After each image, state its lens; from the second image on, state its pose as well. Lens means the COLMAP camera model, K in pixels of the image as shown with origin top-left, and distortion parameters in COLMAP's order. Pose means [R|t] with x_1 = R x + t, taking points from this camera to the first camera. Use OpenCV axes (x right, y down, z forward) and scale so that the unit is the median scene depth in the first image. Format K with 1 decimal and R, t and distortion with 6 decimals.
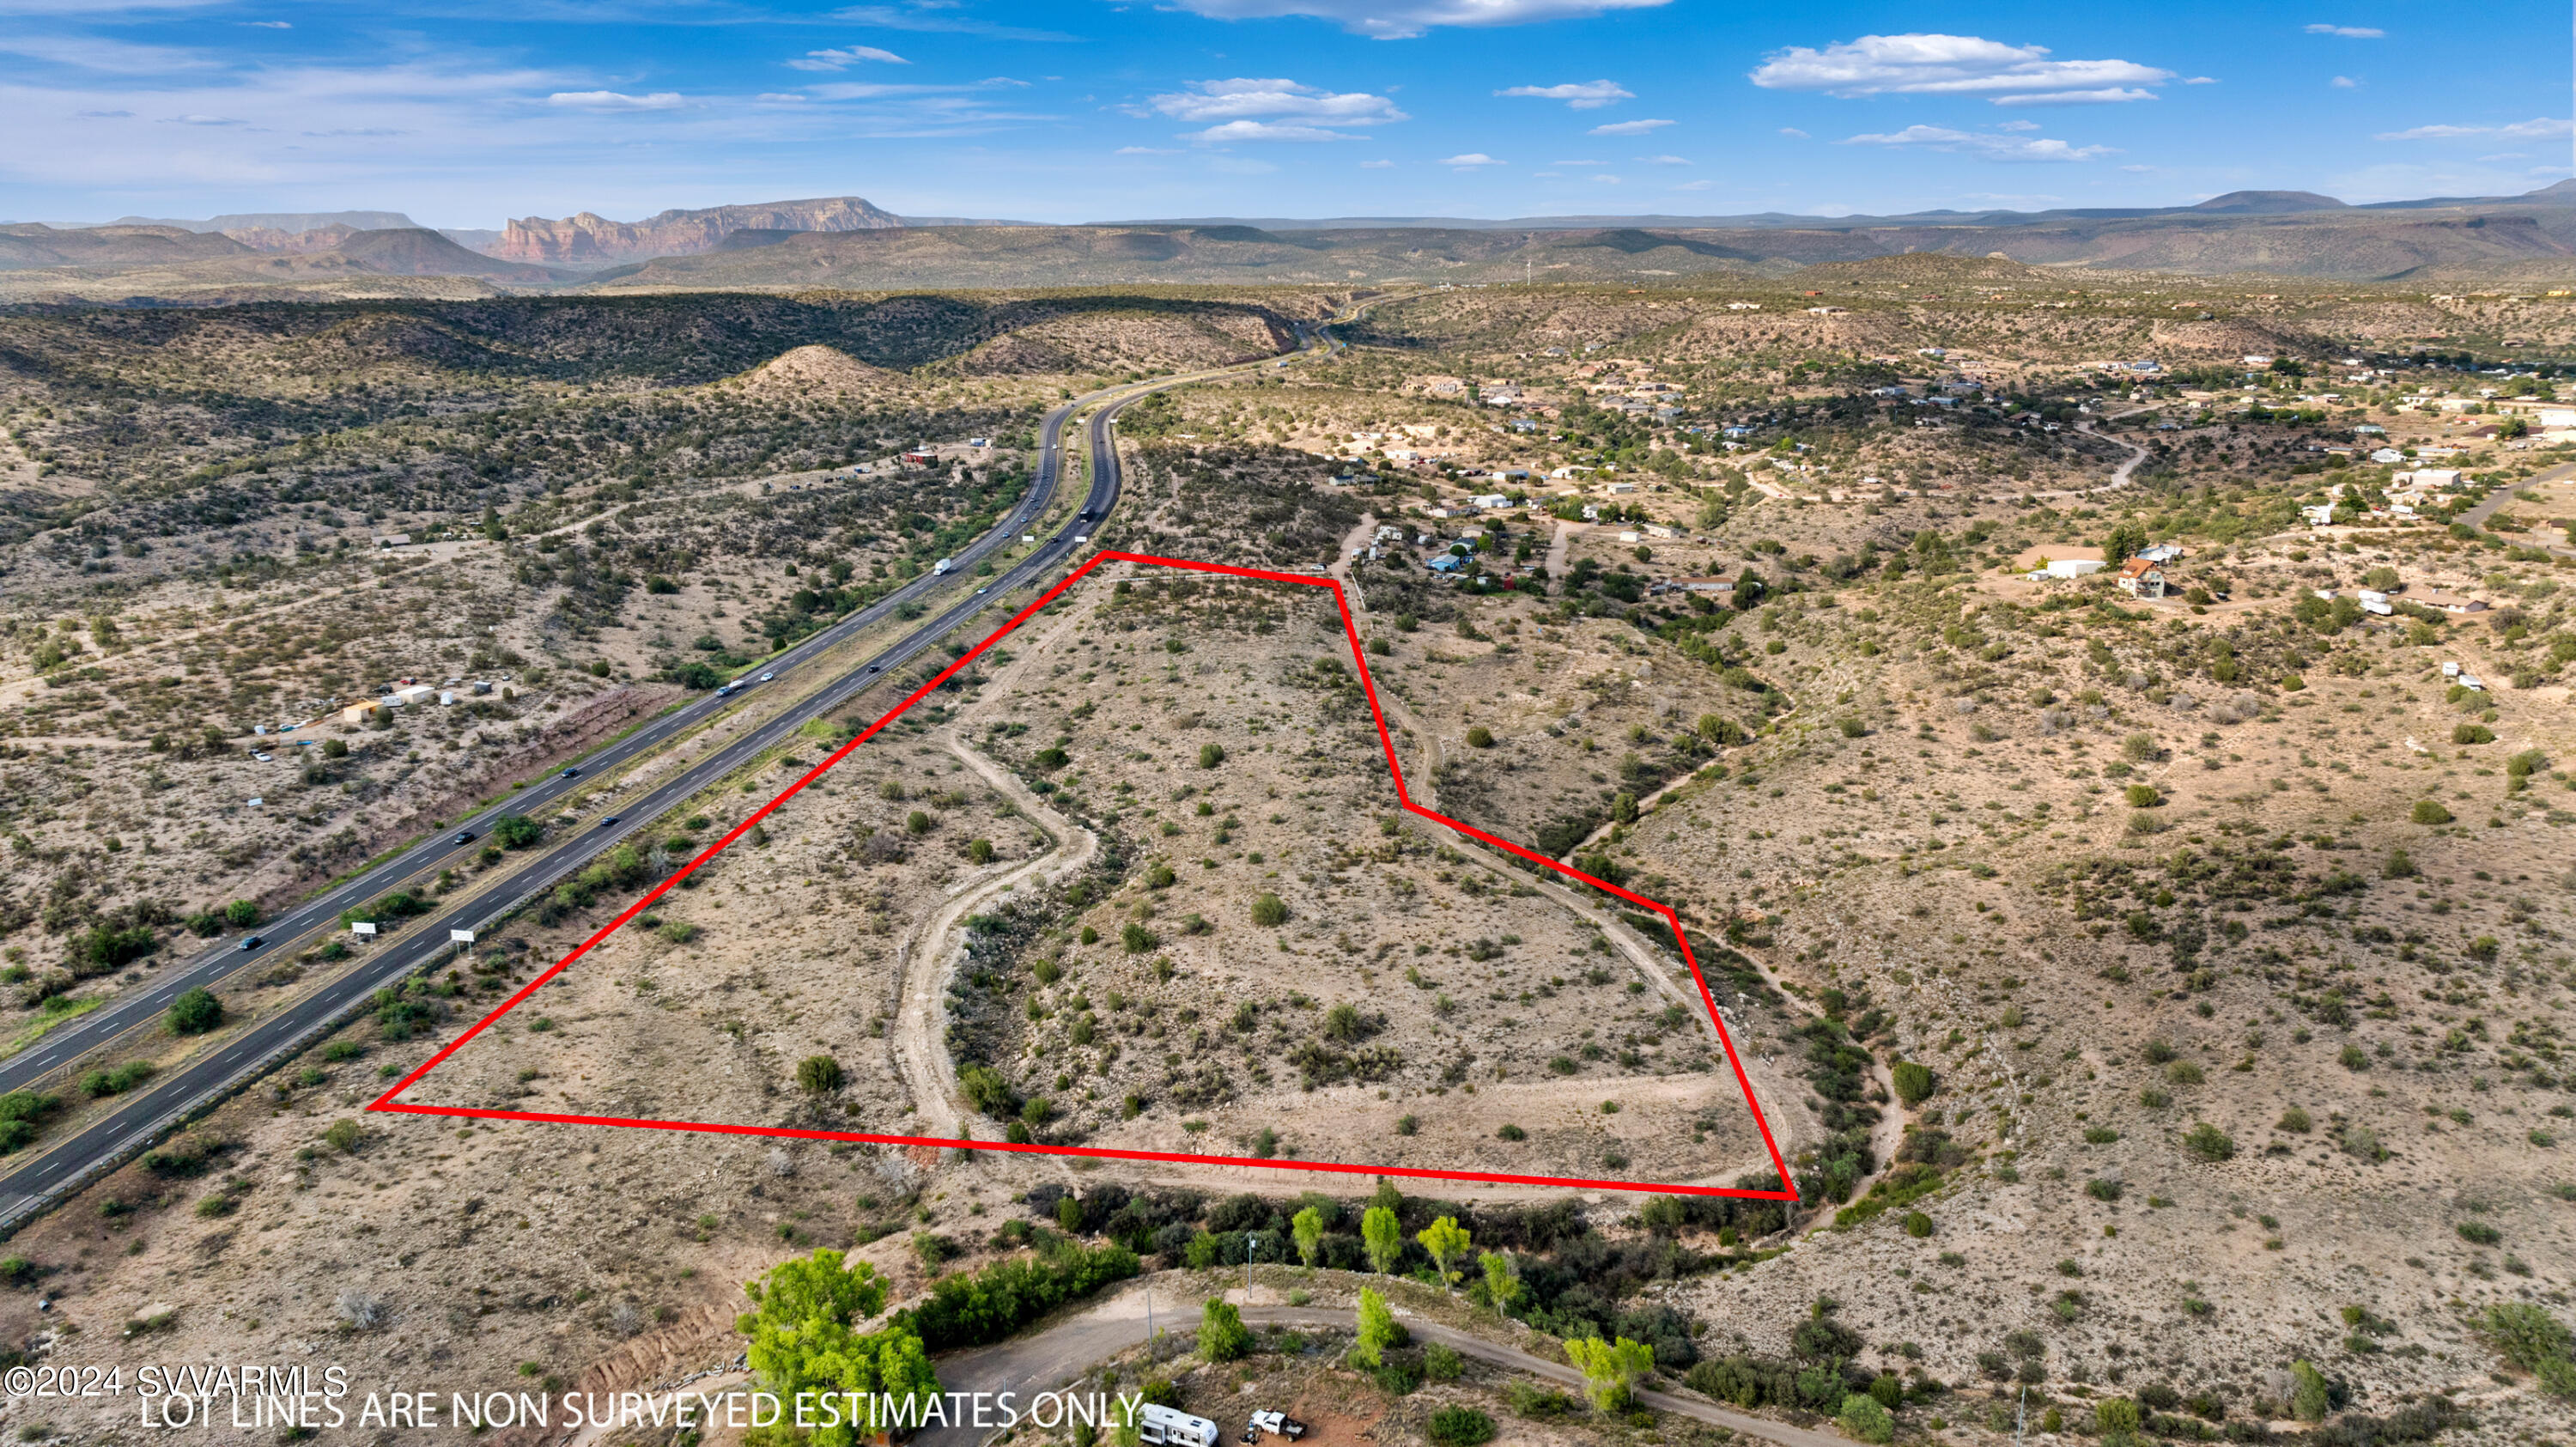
lens RADIAL K [[1798.7, 0, 1303.3], [0, 1798.7, 717.9], [0, 0, 1]] dist [-0.033615, 0.030559]
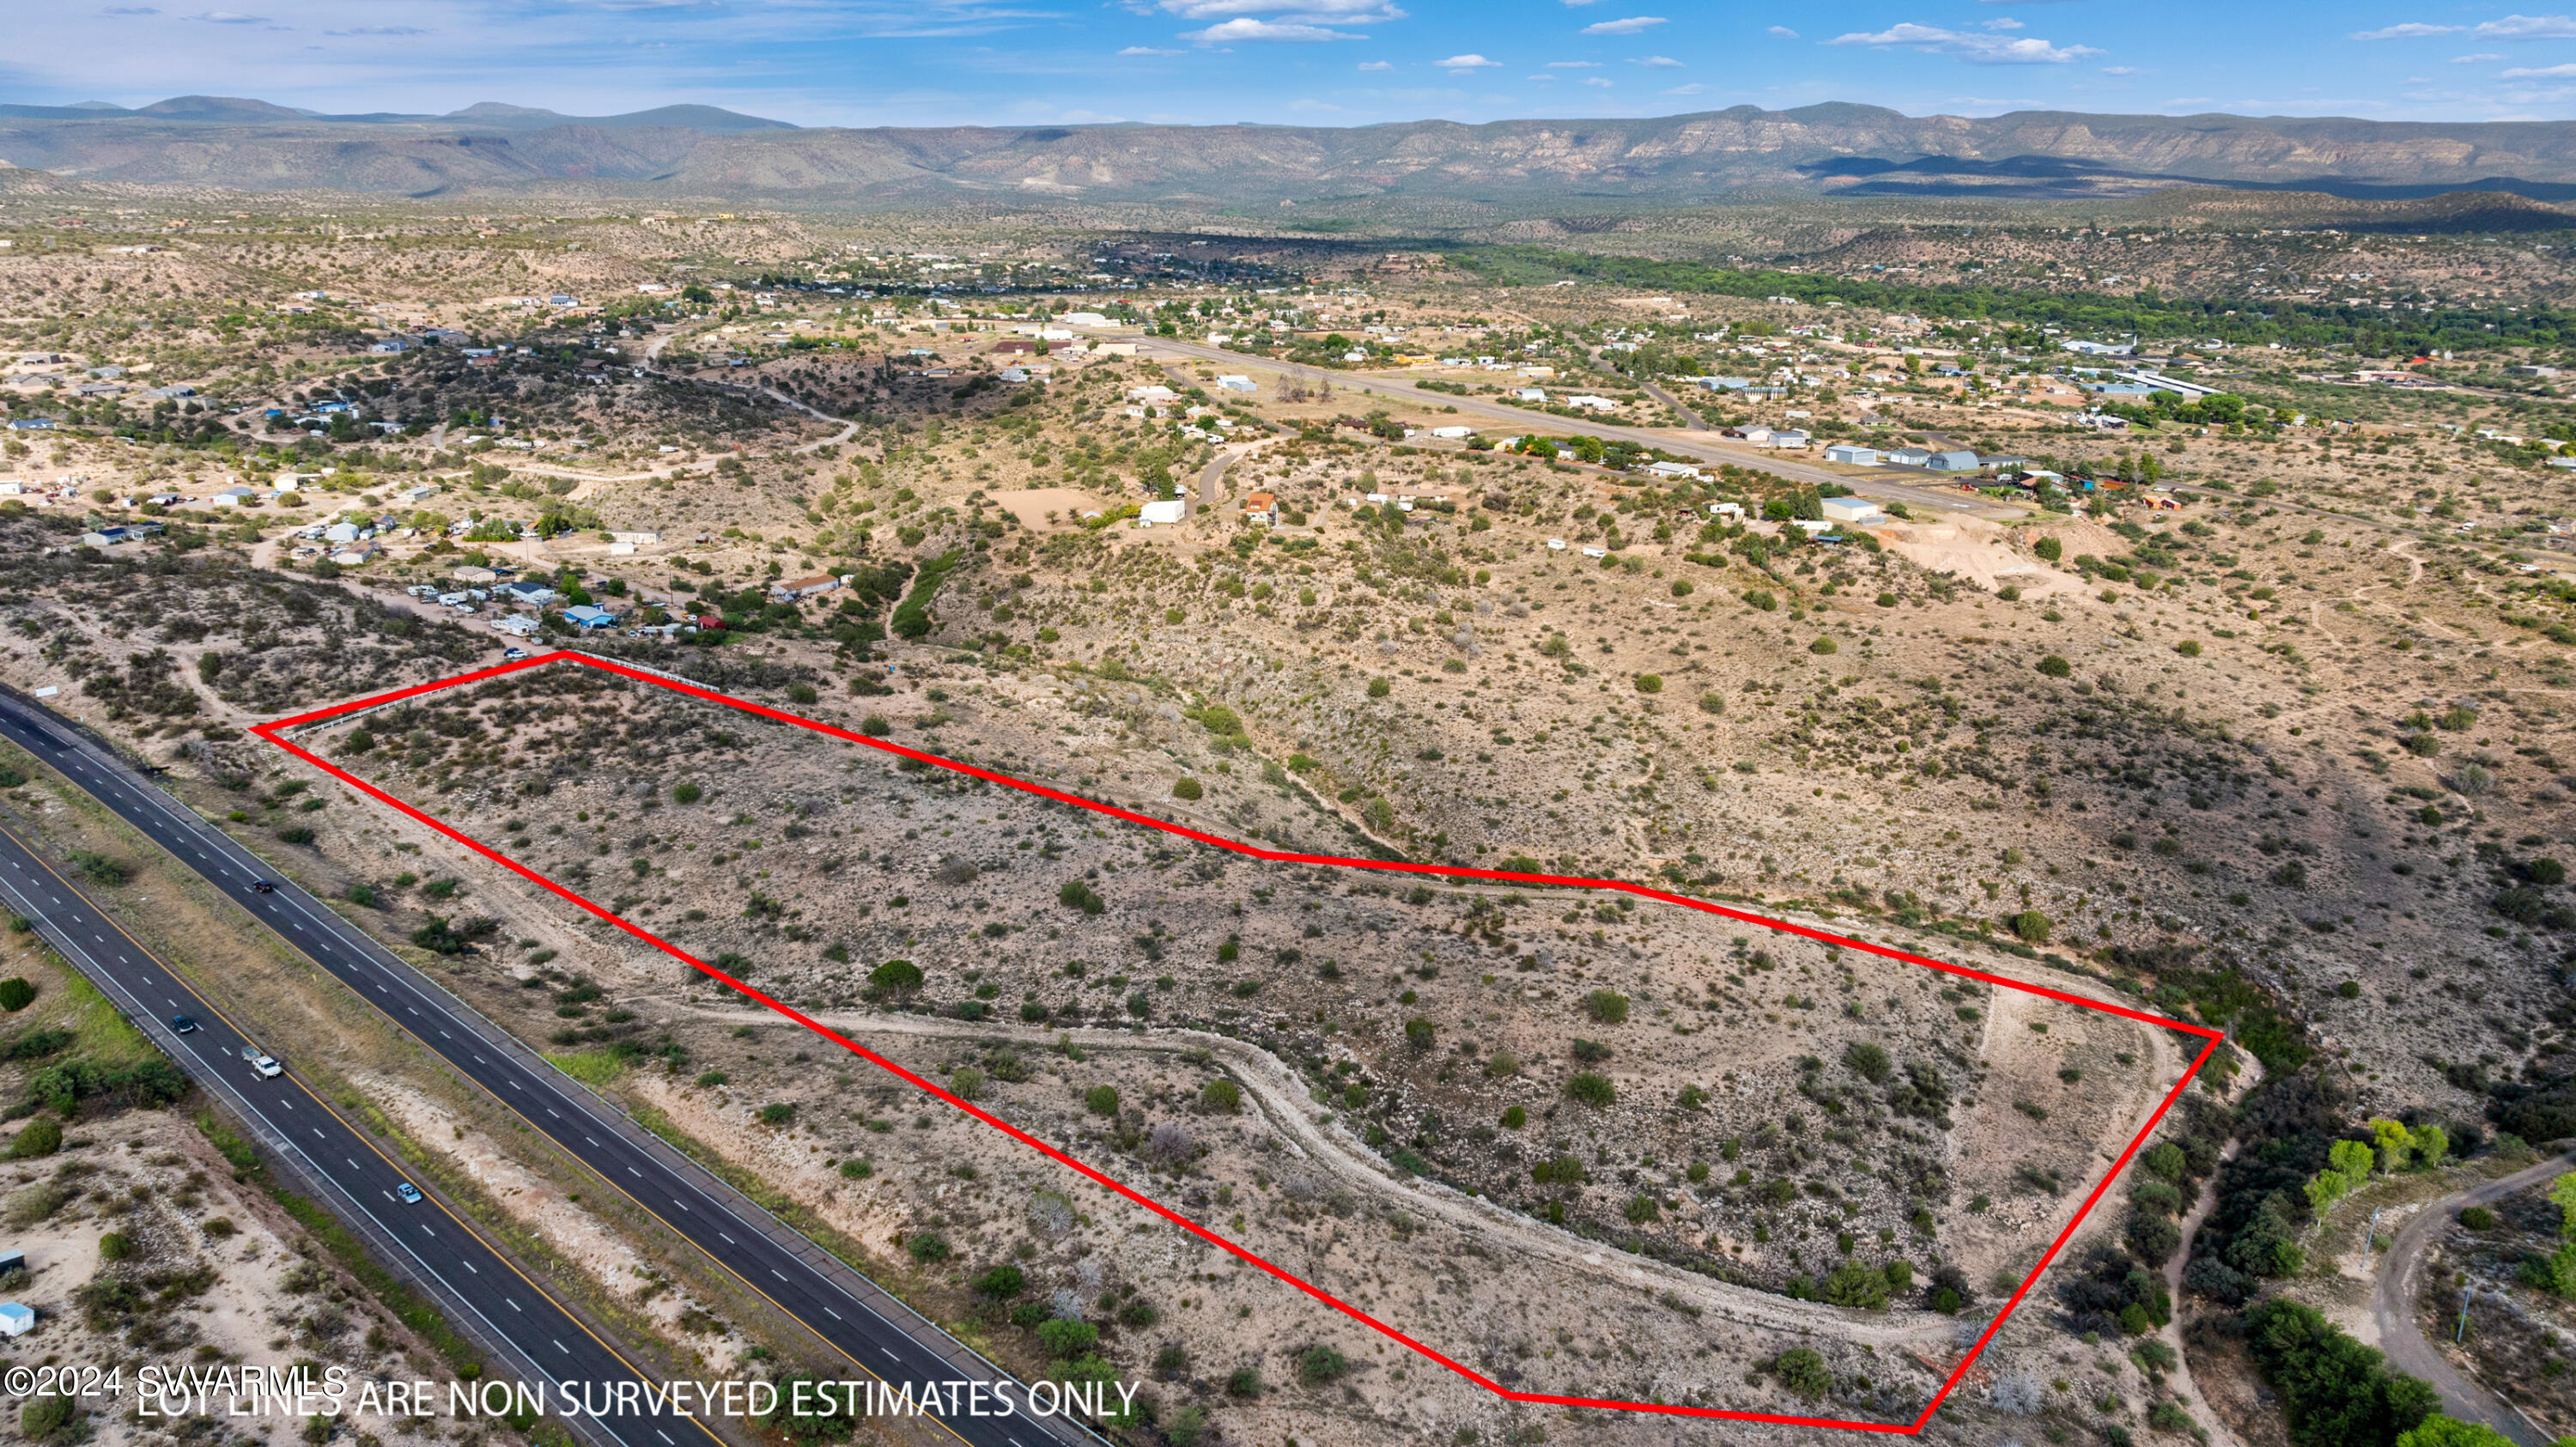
lens RADIAL K [[1798.7, 0, 1303.3], [0, 1798.7, 717.9], [0, 0, 1]] dist [-0.033615, 0.030559]
pose [[0.526037, -0.234264, 0.817561, -0.715685], [0.196030, 0.968827, 0.151478, -0.177910], [-0.827561, 0.080584, 0.555562, 0.546106]]
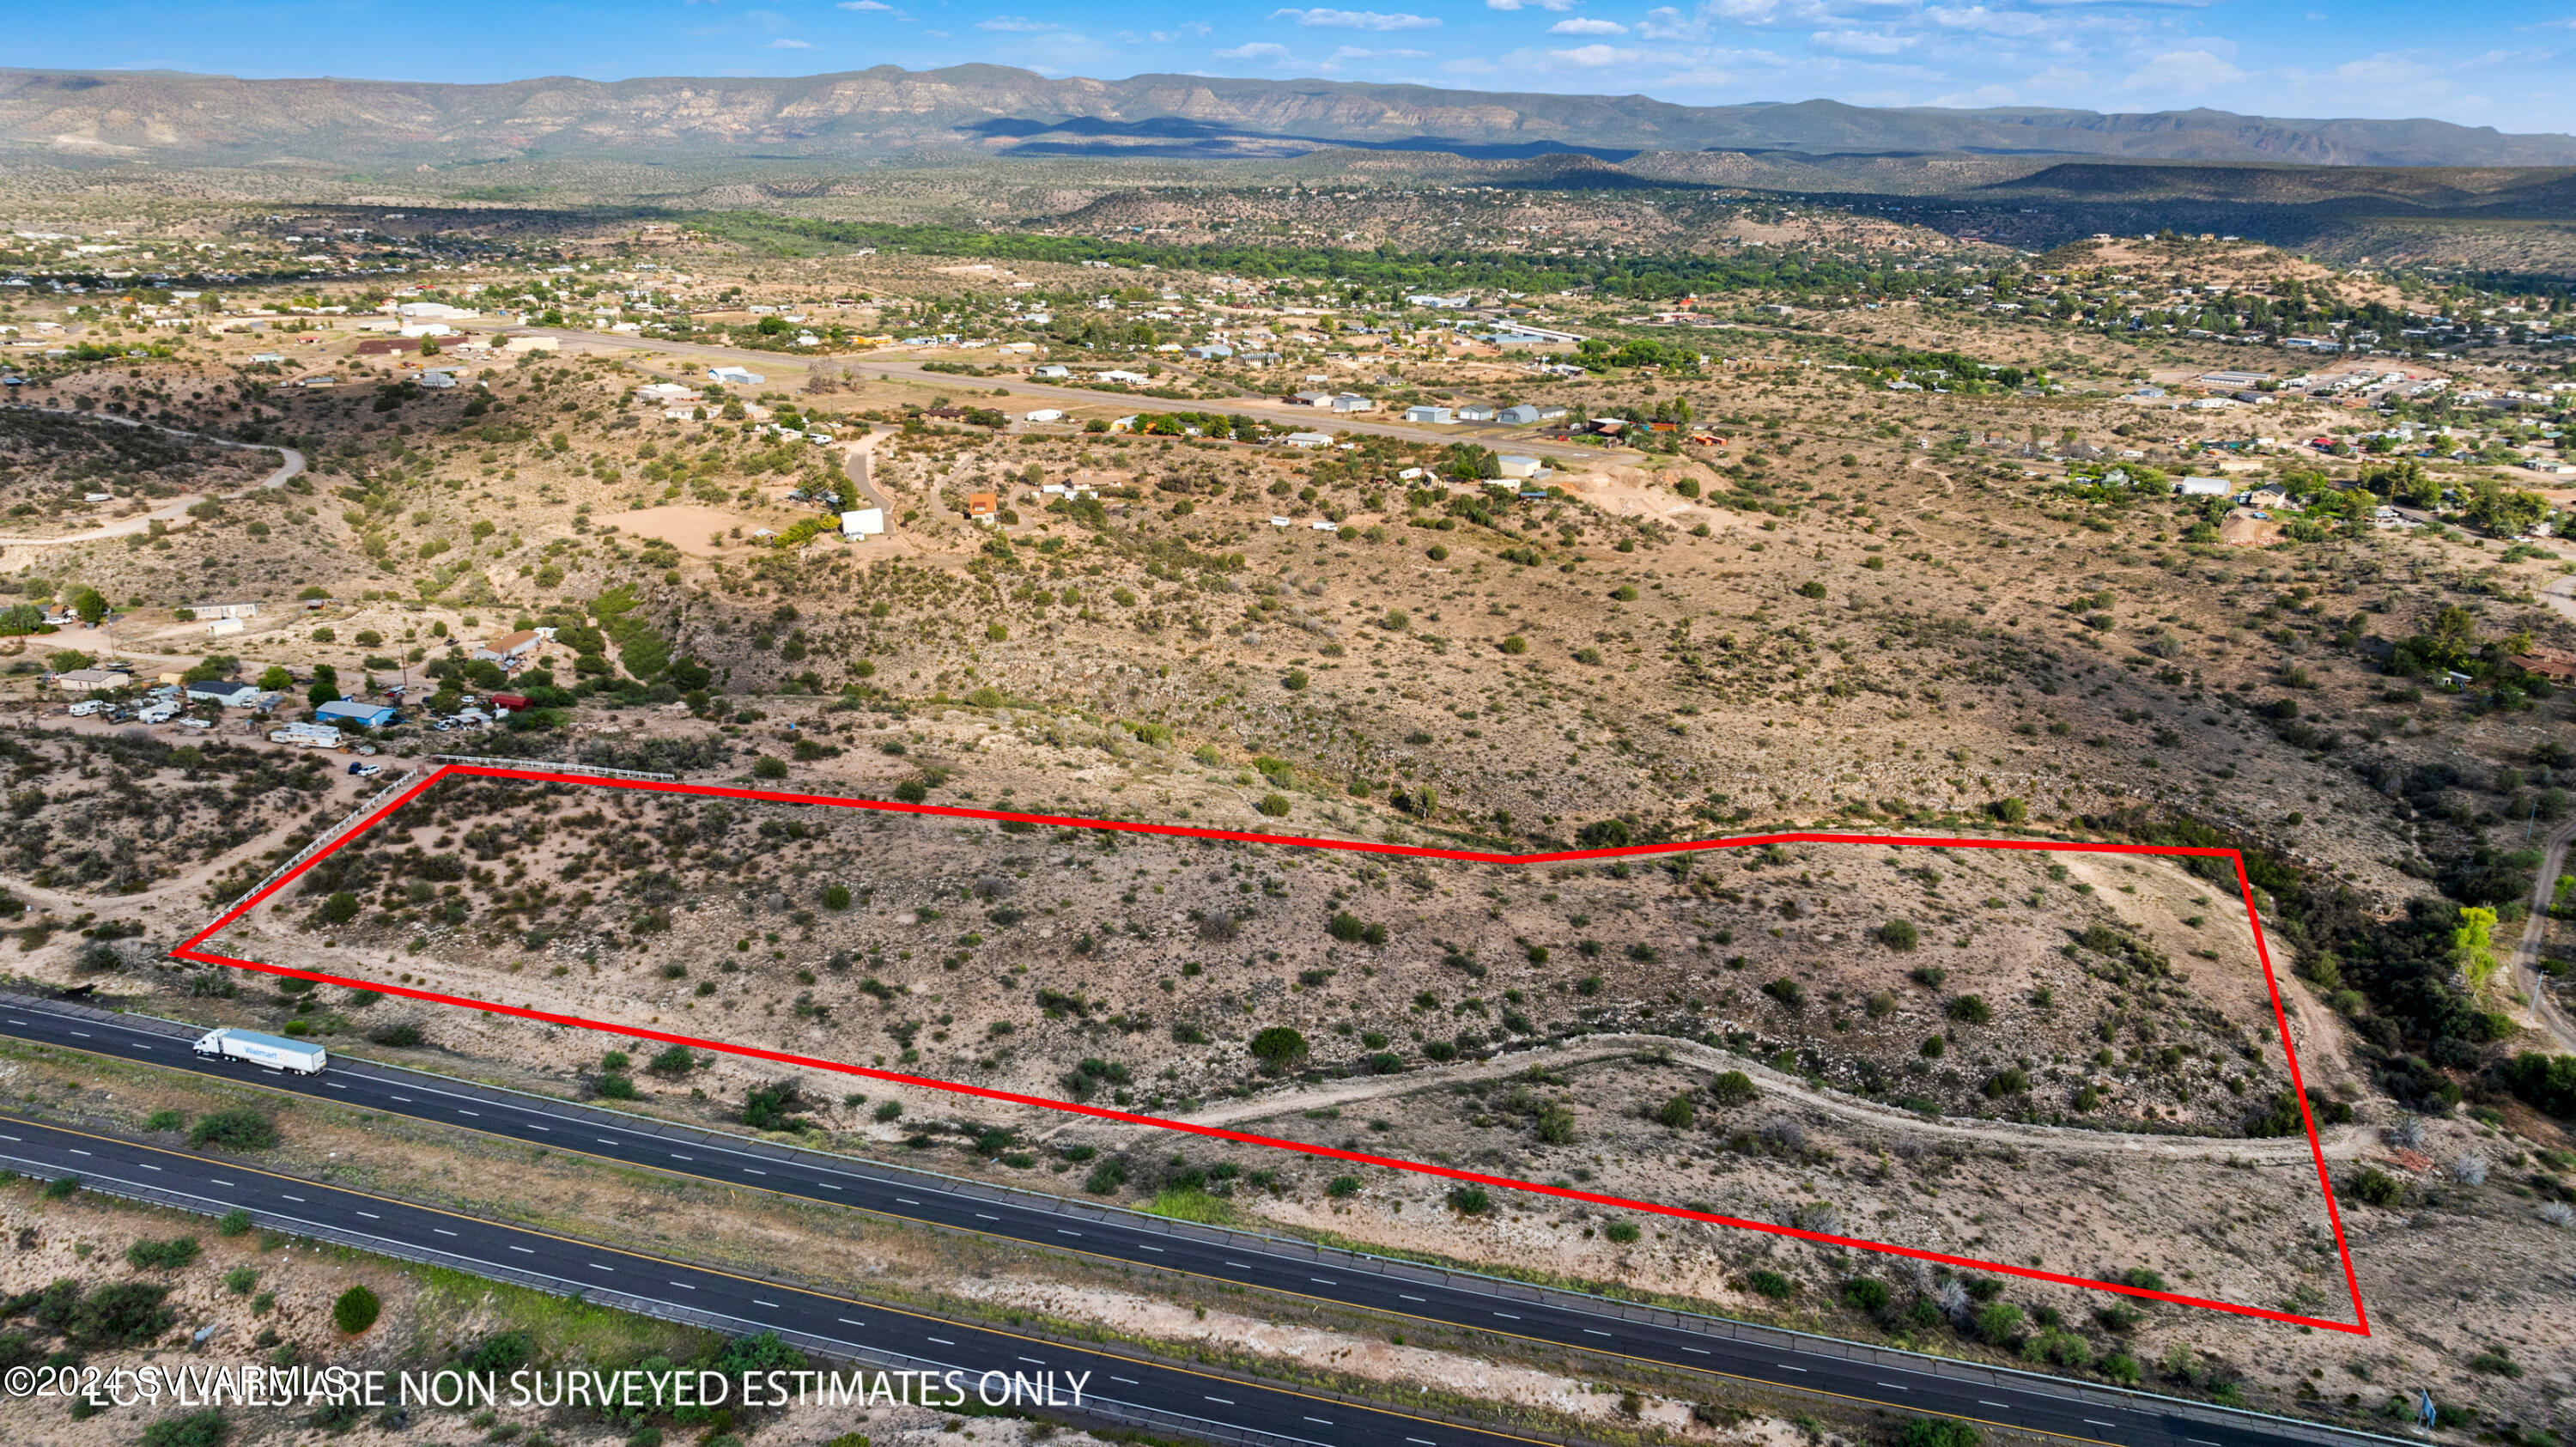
lens RADIAL K [[1798.7, 0, 1303.3], [0, 1798.7, 717.9], [0, 0, 1]] dist [-0.033615, 0.030559]
pose [[0.096409, -0.294097, 0.950901, -0.856164], [0.230083, 0.936061, 0.266180, -0.308439], [-0.968384, 0.193124, 0.157911, 1.013928]]
